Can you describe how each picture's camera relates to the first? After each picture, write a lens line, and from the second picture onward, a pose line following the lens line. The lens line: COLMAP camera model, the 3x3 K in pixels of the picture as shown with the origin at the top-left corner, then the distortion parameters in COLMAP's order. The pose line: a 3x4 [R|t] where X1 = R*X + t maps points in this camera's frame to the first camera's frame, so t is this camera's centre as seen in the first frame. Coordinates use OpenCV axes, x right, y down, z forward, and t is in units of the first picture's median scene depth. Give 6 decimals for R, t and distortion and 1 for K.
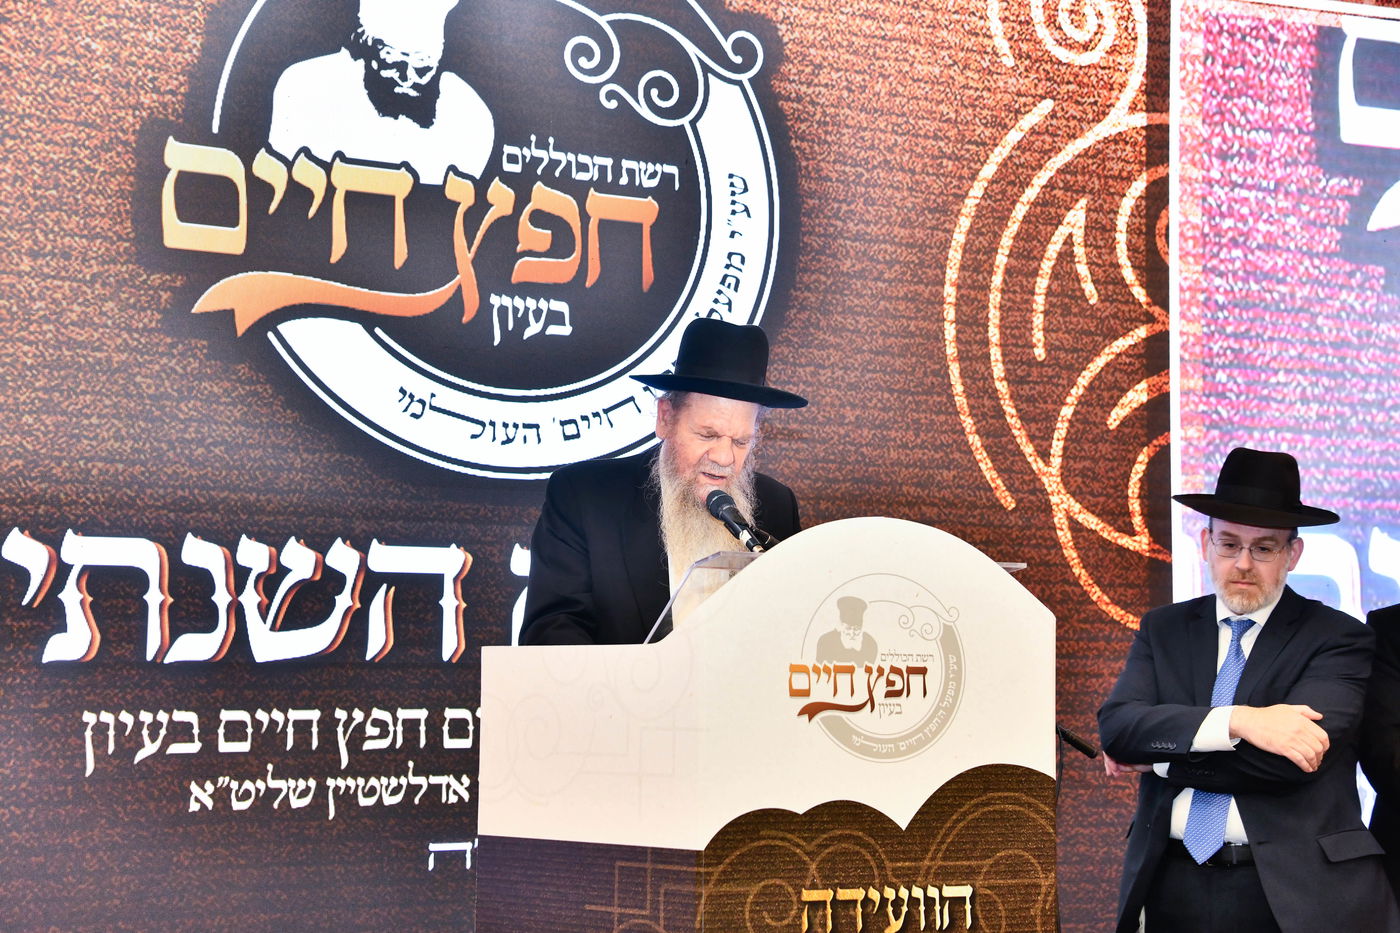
lens RADIAL K [[2089.5, 0, 709.4], [0, 2089.5, 484.6], [0, 0, 1]] dist [0.276658, 0.000000]
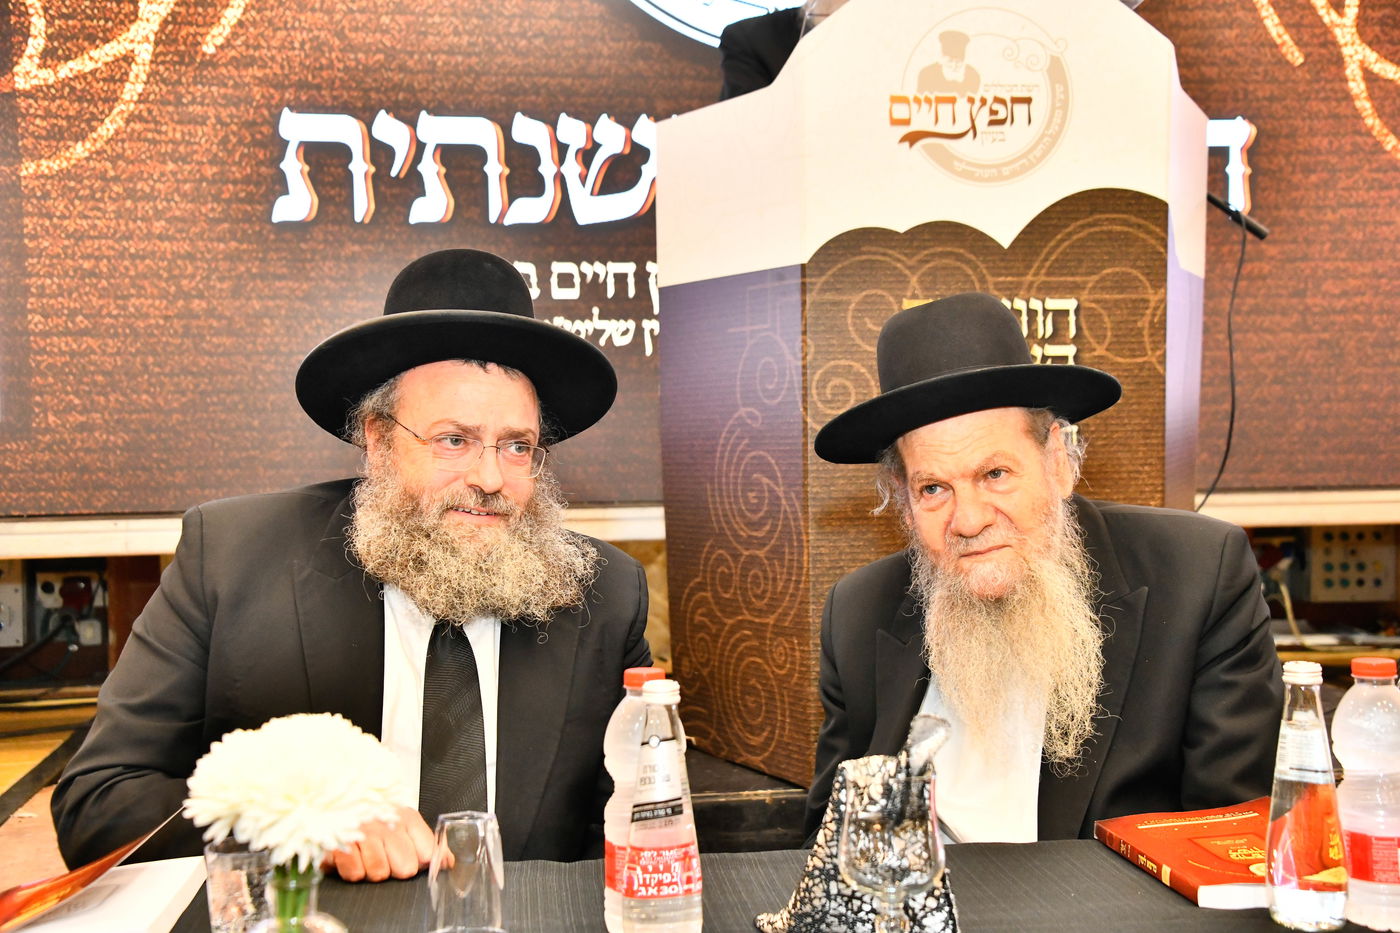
lens RADIAL K [[1776.5, 0, 705.1], [0, 1776.5, 480.7], [0, 0, 1]] dist [0.193599, 0.000000]
pose [[0.959556, -0.012488, -0.281241, 0.130364], [0.047864, 0.991707, 0.119272, 0.106839], [0.277420, -0.127909, 0.952196, 0.041967]]
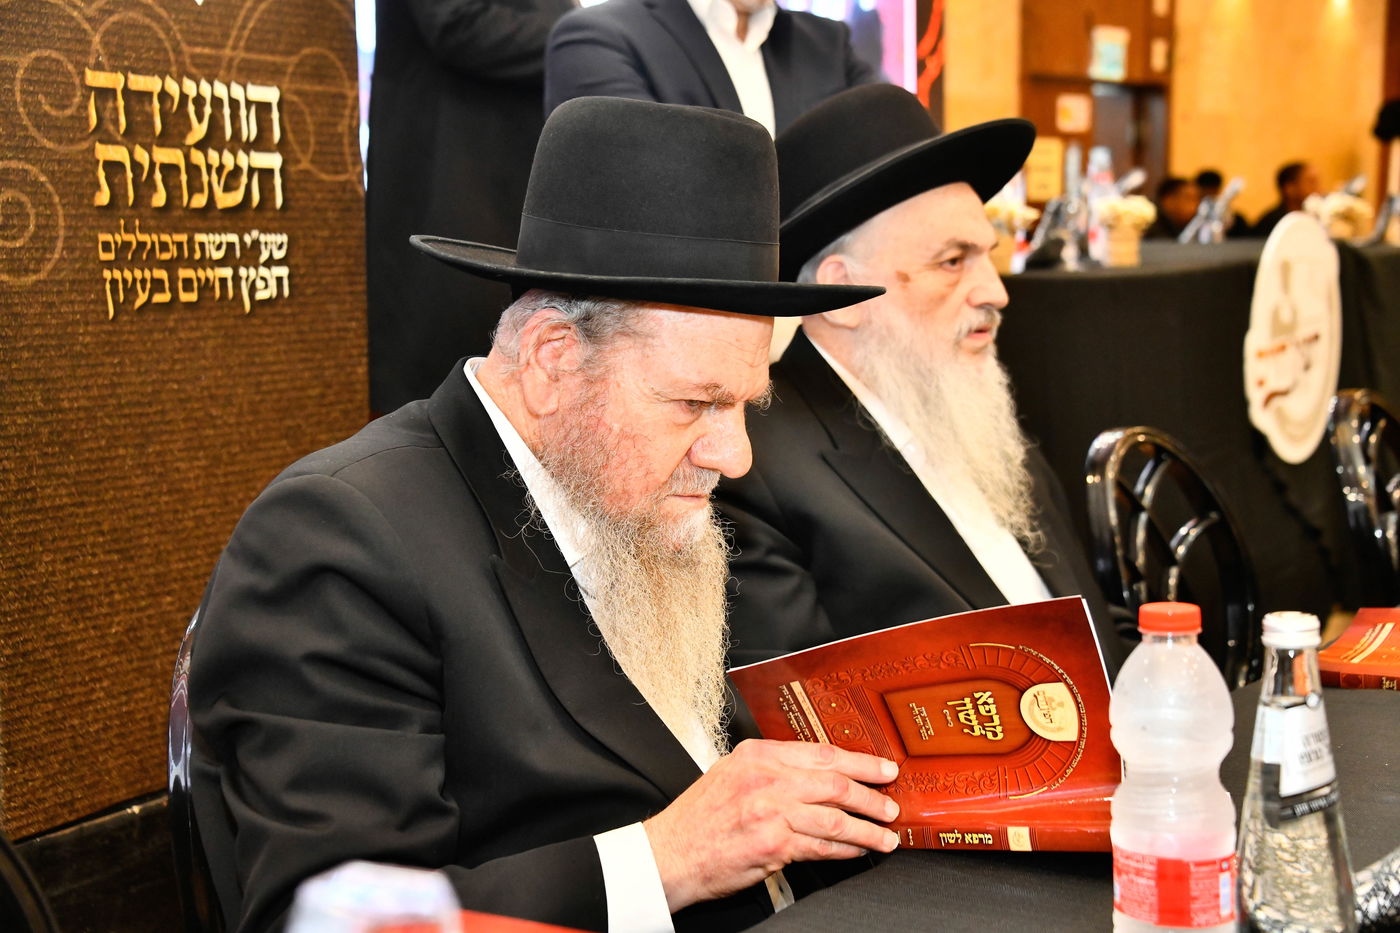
lens RADIAL K [[2288.1, 0, 729.0], [0, 2288.1, 485.4], [0, 0, 1]] dist [0.358945, 0.000000]
pose [[0.828816, -0.083963, 0.553186, -0.147167], [-0.026329, 0.981729, 0.188456, 0.109023], [-0.558902, -0.170760, 0.811461, 0.125216]]
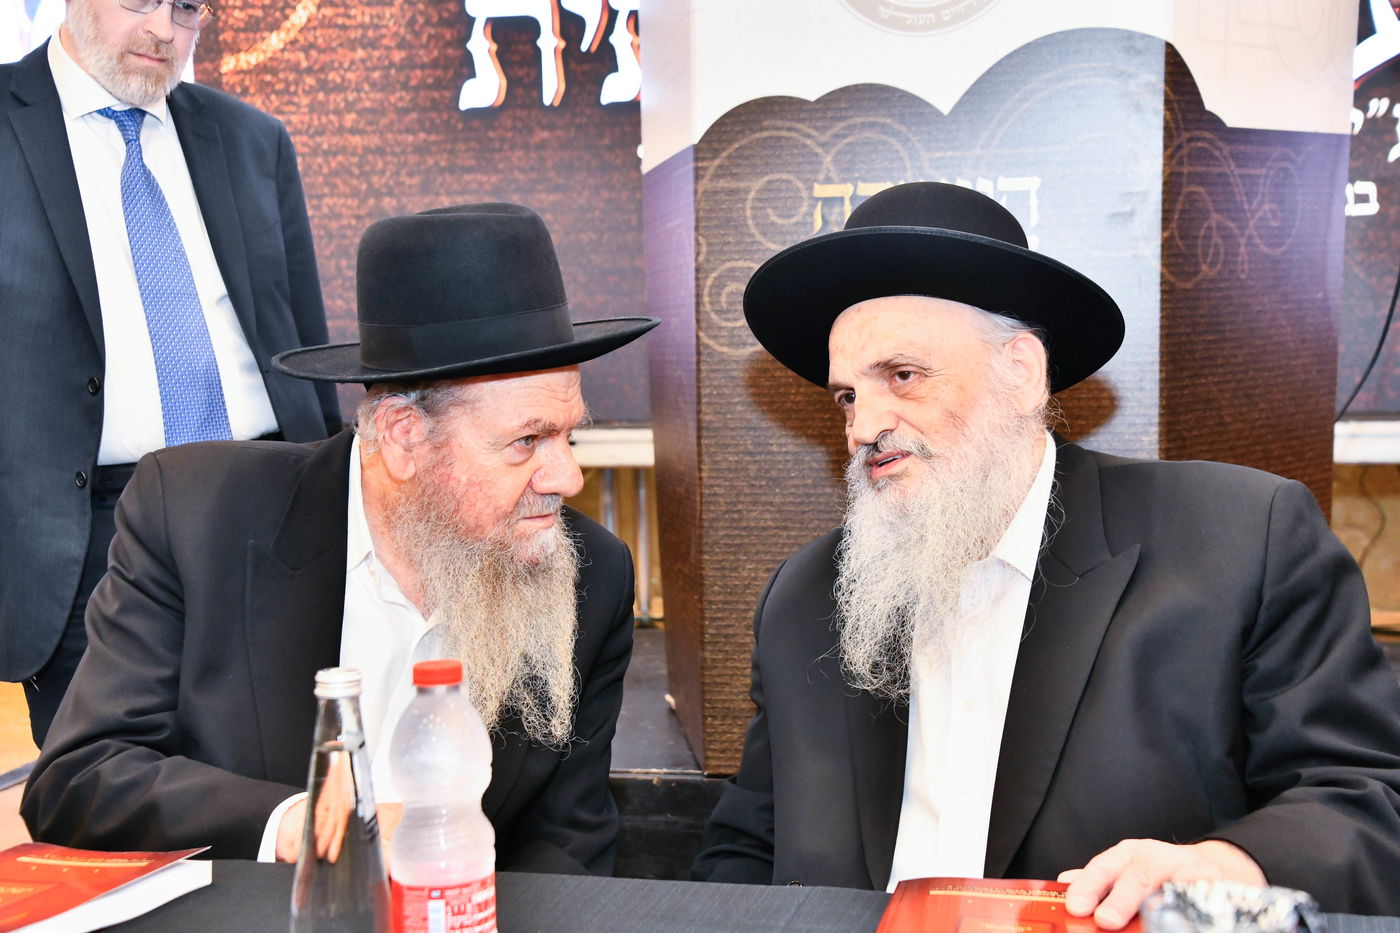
lens RADIAL K [[1973.9, 0, 722.4], [0, 1973.9, 490.9], [0, 0, 1]] dist [0.238348, 0.000000]
pose [[0.802786, 0.026814, -0.595663, 0.328407], [0.079633, 0.985218, 0.151673, 0.119227], [0.590925, -0.169195, 0.788784, 0.181073]]
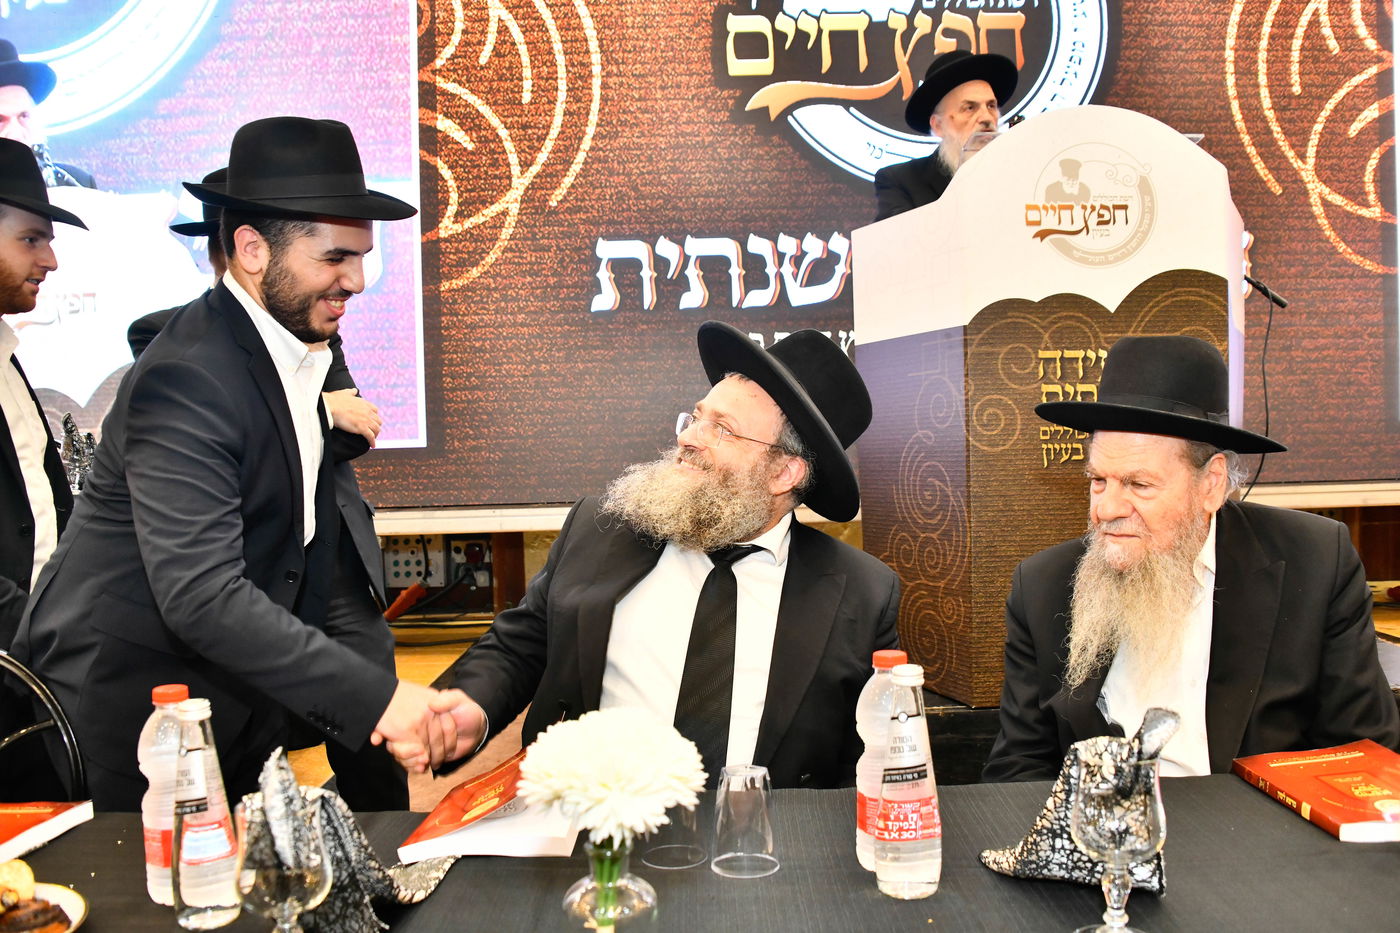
lens RADIAL K [[1135.0, 0, 704.4], [0, 1135.0, 480.1], [0, 0, 1]] dist [-0.138235, 0.080404]
pose [[0.911775, -0.018038, -0.410294, 0.096754], [0.071158, 0.990864, 0.114569, 0.110328], [0.404479, -0.133657, 0.904728, 0.102847]]
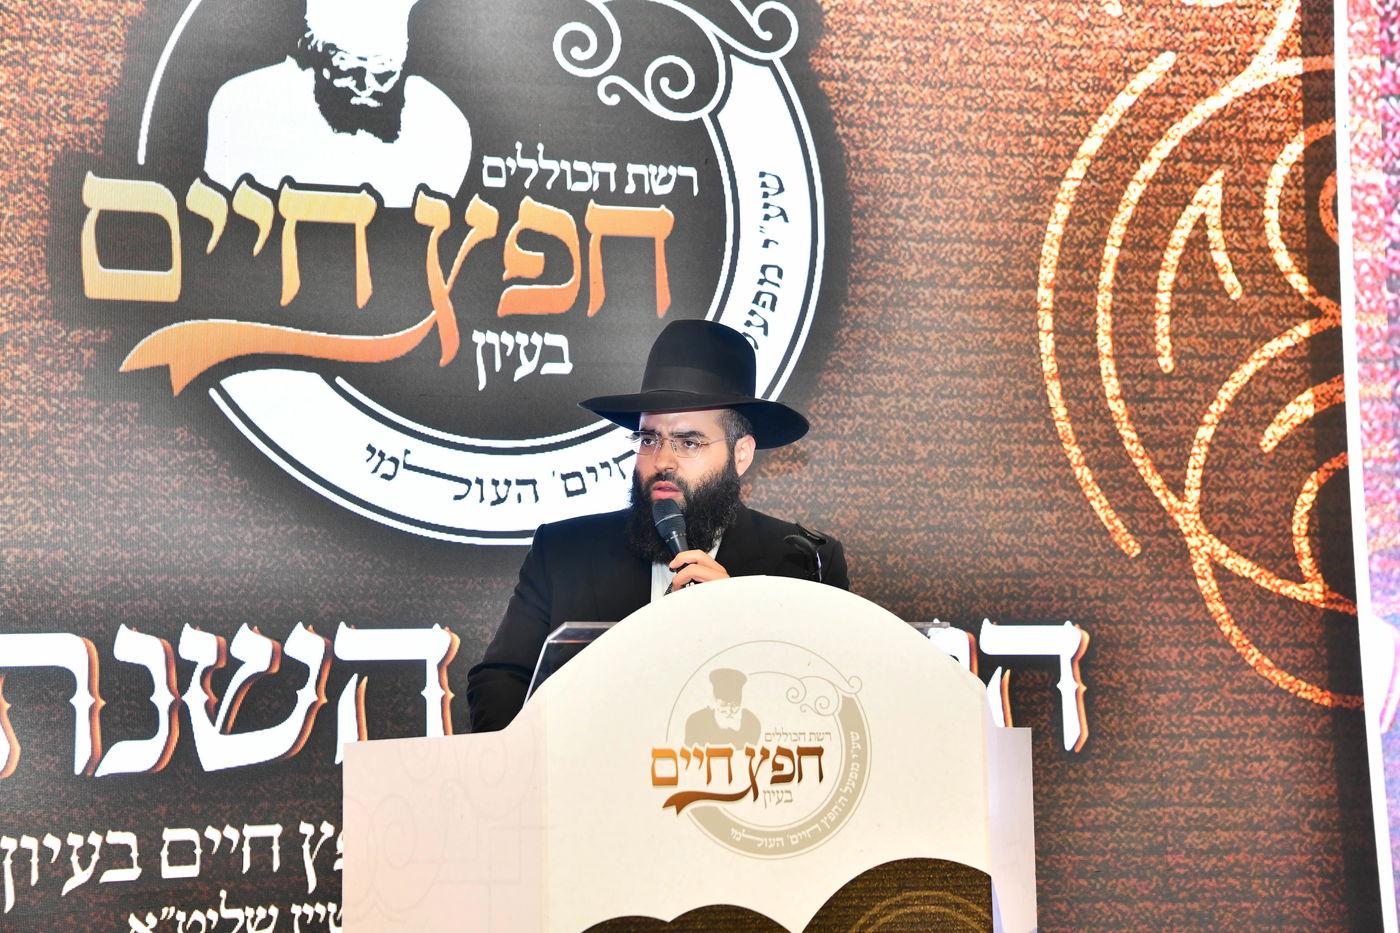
lens RADIAL K [[2640.7, 0, 705.3], [0, 2640.7, 480.5], [0, 0, 1]] dist [0.497345, 0.000000]
pose [[0.989796, -0.045452, -0.135046, 0.136937], [0.042438, 0.998783, -0.025113, 0.001726], [0.136023, 0.019125, 0.990521, -0.061911]]
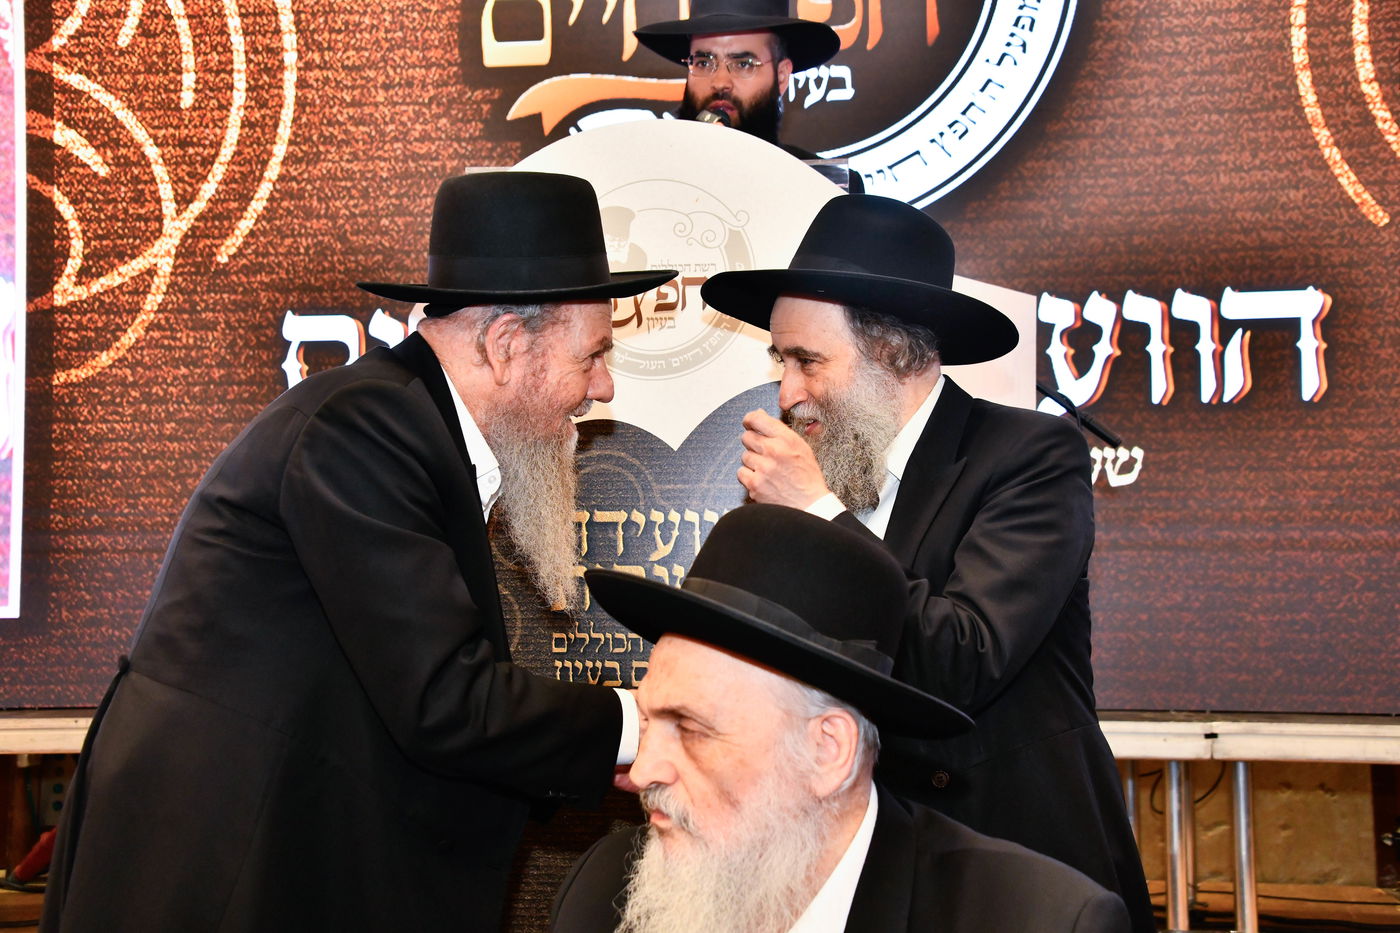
lens RADIAL K [[1675.0, 0, 704.1], [0, 1675.0, 483.8], [0, 0, 1]] dist [0.155969, 0.000000]
pose [[0.851903, -0.043075, -0.521924, 0.314849], [0.058191, 0.998226, 0.012597, 0.109852], [0.520456, -0.041103, 0.852899, 0.245085]]
